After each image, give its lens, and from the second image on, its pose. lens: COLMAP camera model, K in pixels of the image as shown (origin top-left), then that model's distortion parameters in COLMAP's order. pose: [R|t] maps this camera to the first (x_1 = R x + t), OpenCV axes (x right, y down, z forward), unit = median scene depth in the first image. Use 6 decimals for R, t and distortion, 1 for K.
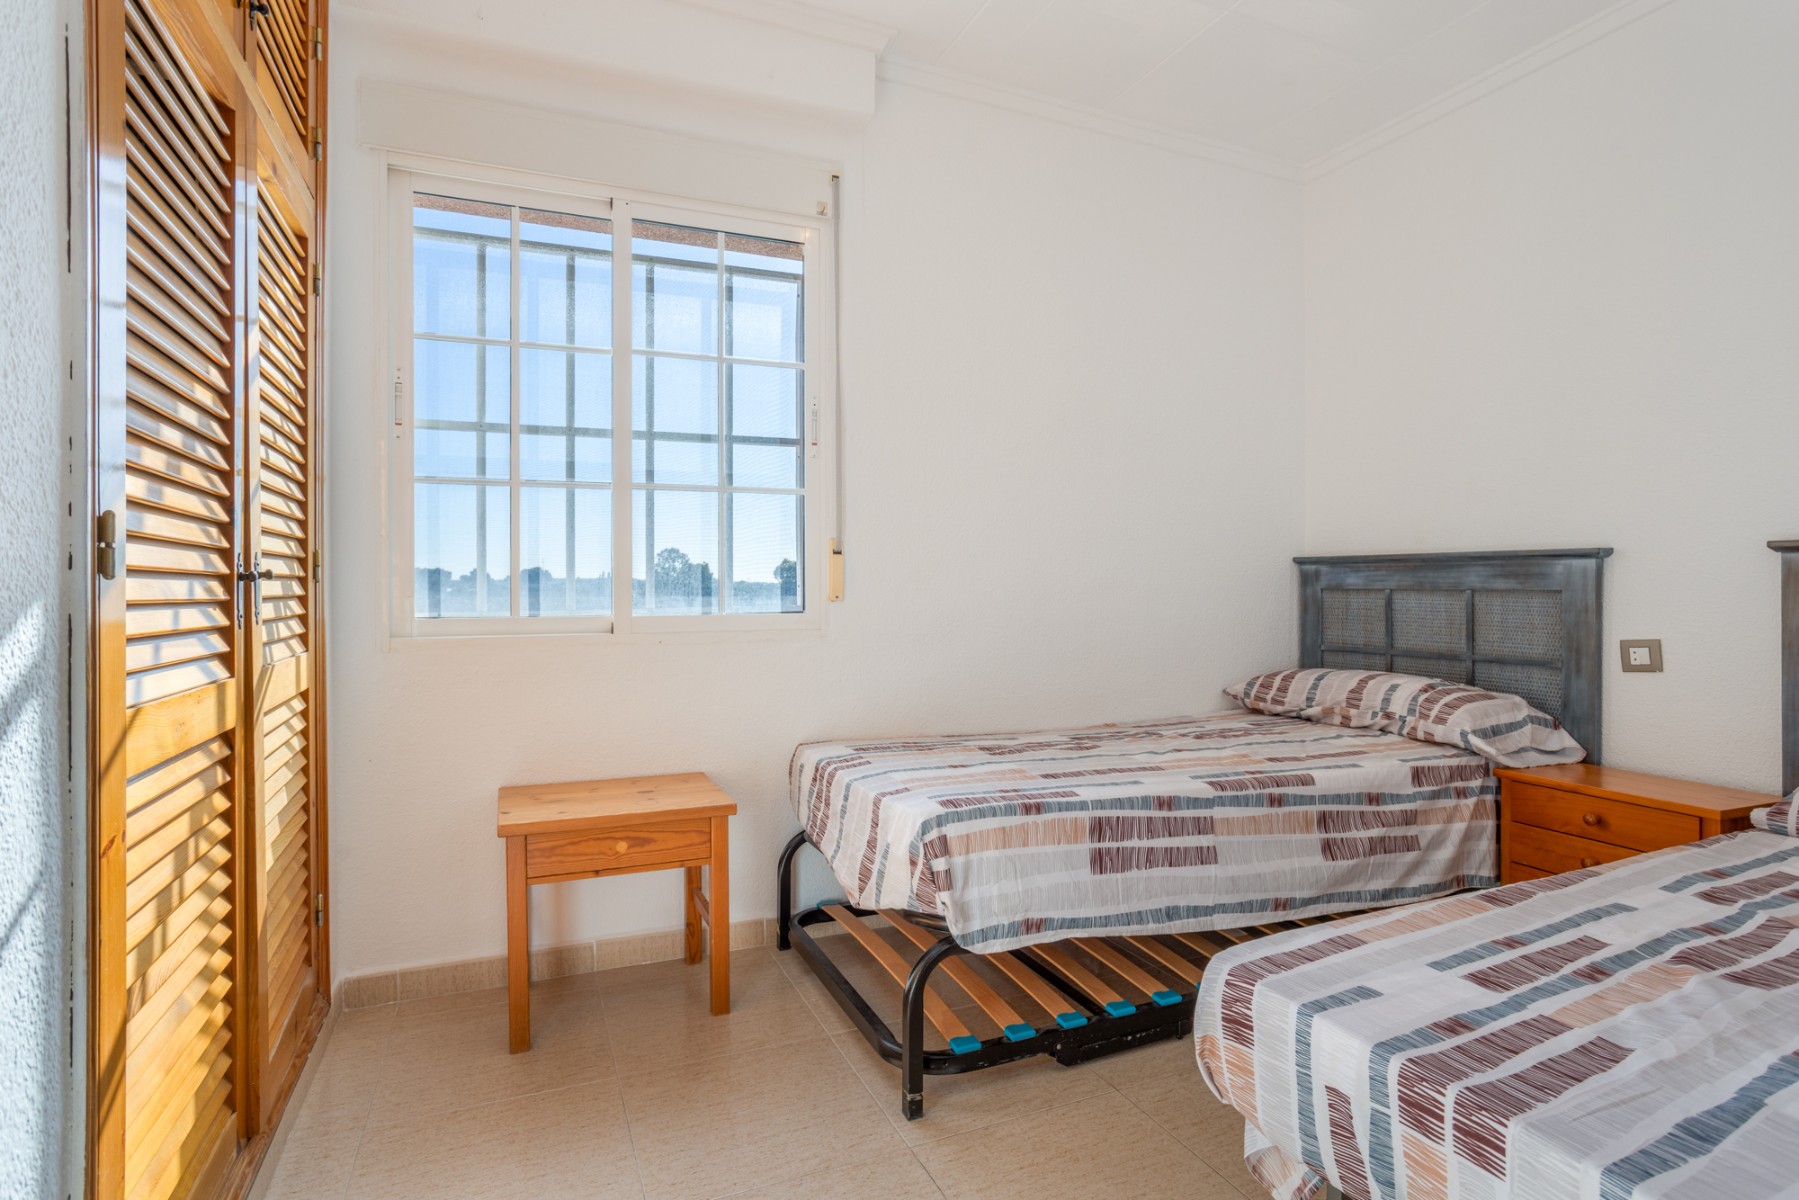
lens RADIAL K [[941.8, 0, 899.5], [0, 941.8, 600.0], [0, 0, 1]] dist [-0.070034, 0.066978]
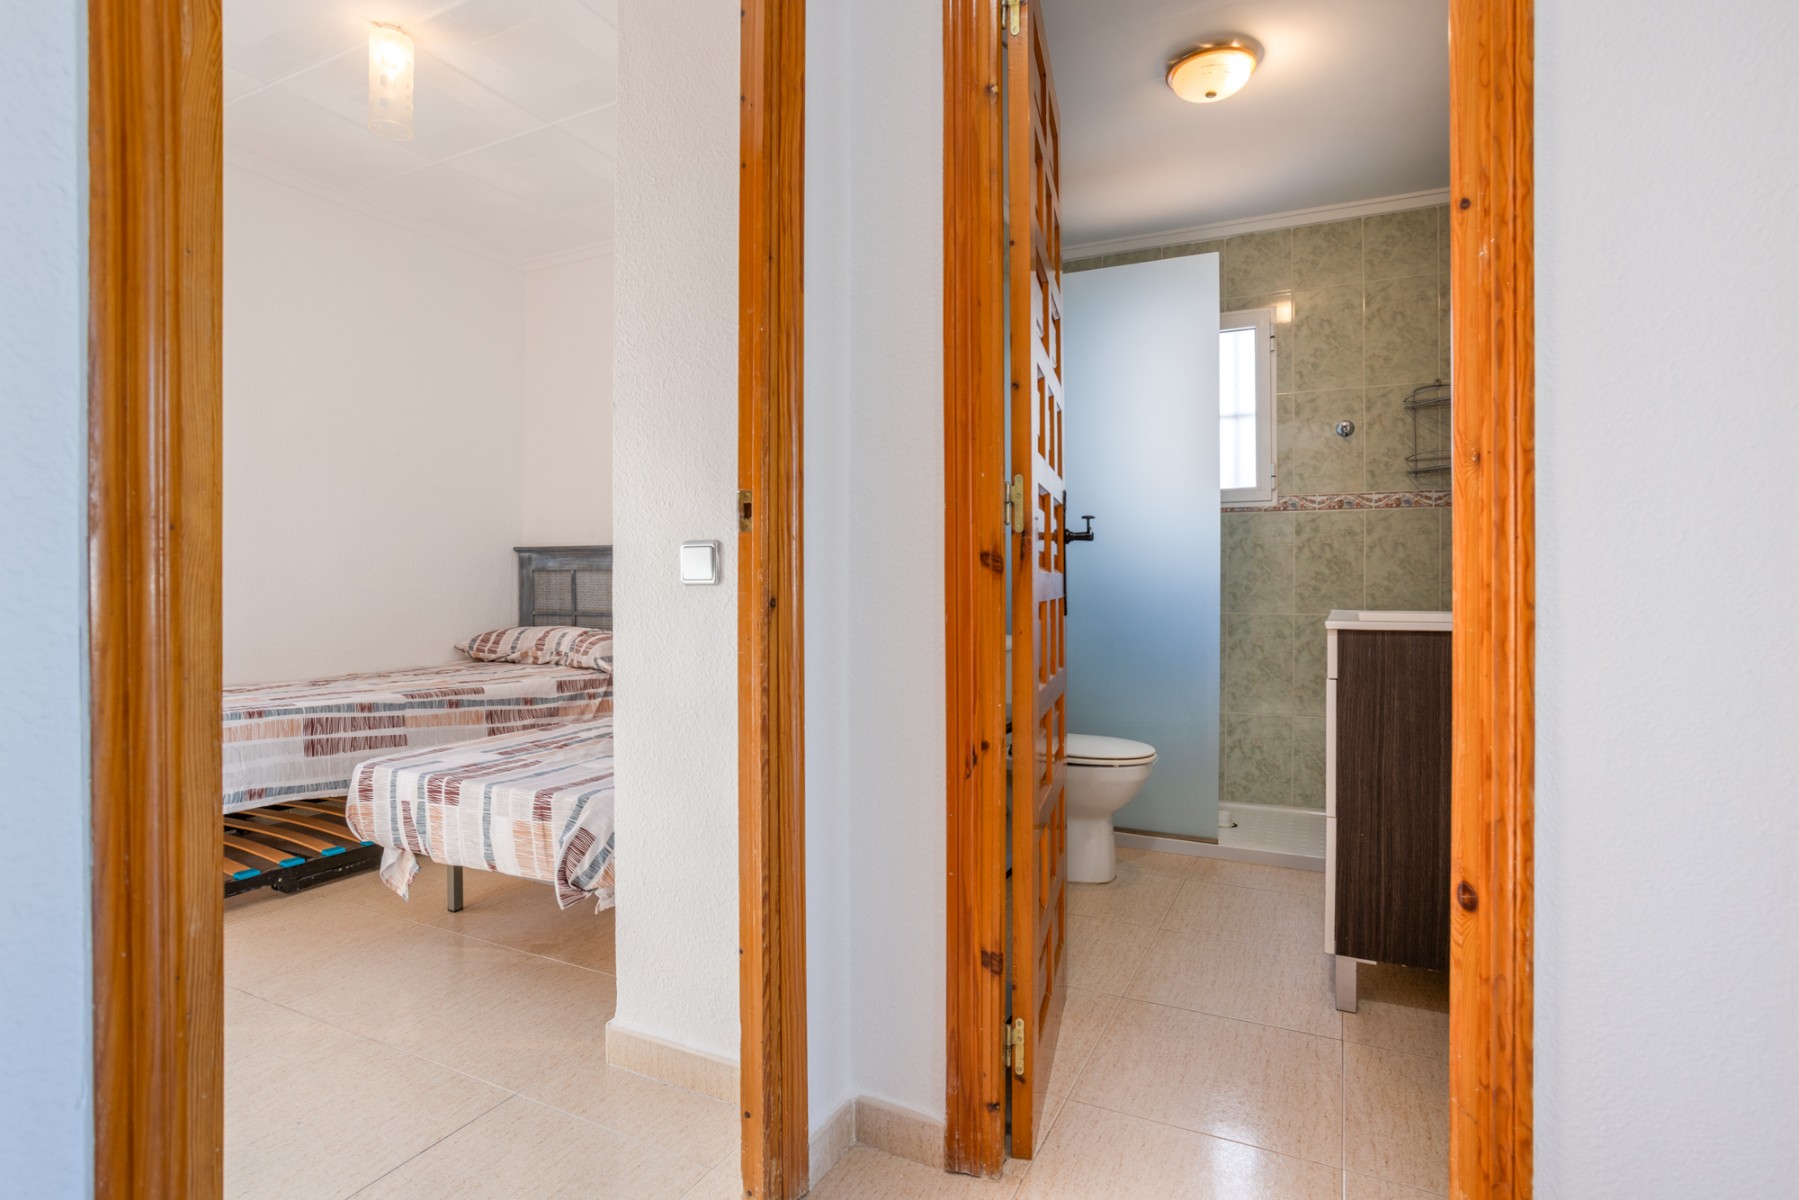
lens RADIAL K [[901.4, 0, 907.4], [0, 901.4, 583.2], [0, 0, 1]] dist [-0.065028, 0.035904]
pose [[0.757111, -0.000890, 0.653286, 0.016519], [0.006972, 0.999953, -0.006717, 0.031860], [-0.653249, 0.009640, 0.757081, -0.577845]]
